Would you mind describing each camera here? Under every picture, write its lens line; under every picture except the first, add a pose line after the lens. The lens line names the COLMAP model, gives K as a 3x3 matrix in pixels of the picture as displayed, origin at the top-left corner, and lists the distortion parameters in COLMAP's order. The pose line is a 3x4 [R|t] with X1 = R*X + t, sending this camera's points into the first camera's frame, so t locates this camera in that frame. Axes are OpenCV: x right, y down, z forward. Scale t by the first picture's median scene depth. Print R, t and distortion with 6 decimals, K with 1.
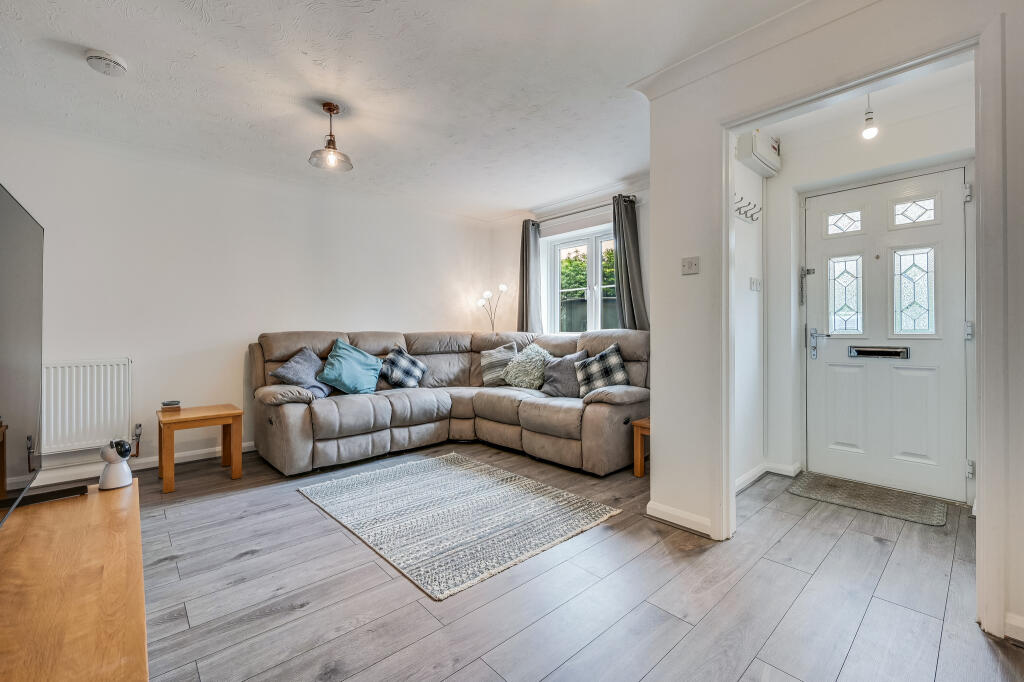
lens RADIAL K [[429.5, 0, 512.5], [0, 429.5, 326.8], [0, 0, 1]] dist [-0.003968, -0.000113]
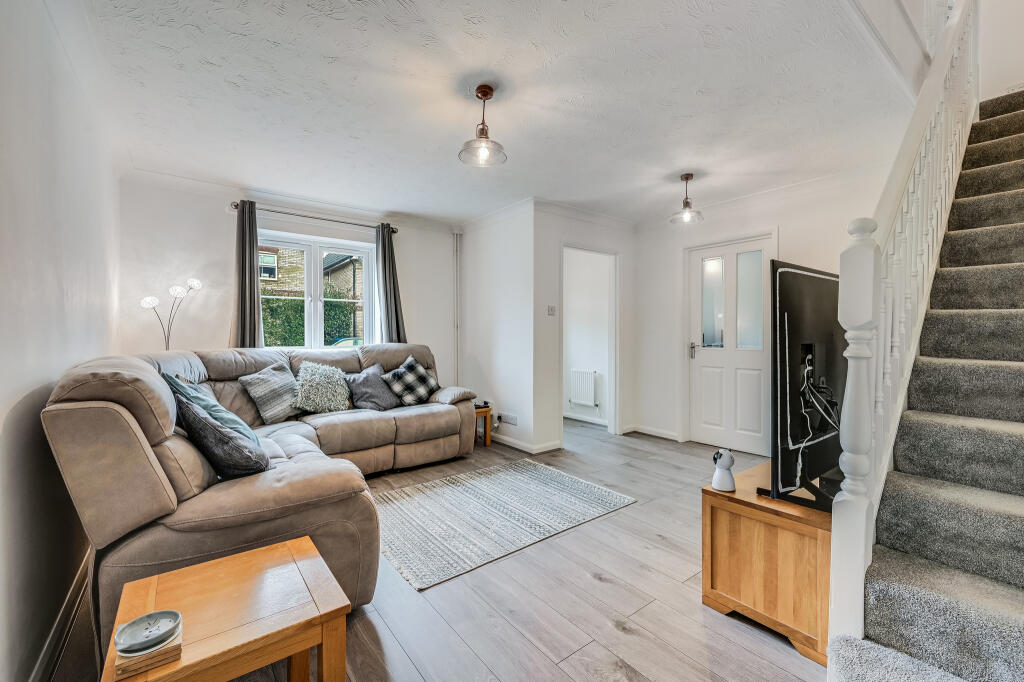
lens RADIAL K [[427.9, 0, 512.2], [0, 427.9, 336.5], [0, 0, 1]] dist [-0.003877, -0.000147]
pose [[0.083043, -0.002448, 0.996543, -1.110033], [-0.011349, 0.999930, 0.003402, -0.026422], [-0.996481, -0.011592, 0.083010, 0.766086]]
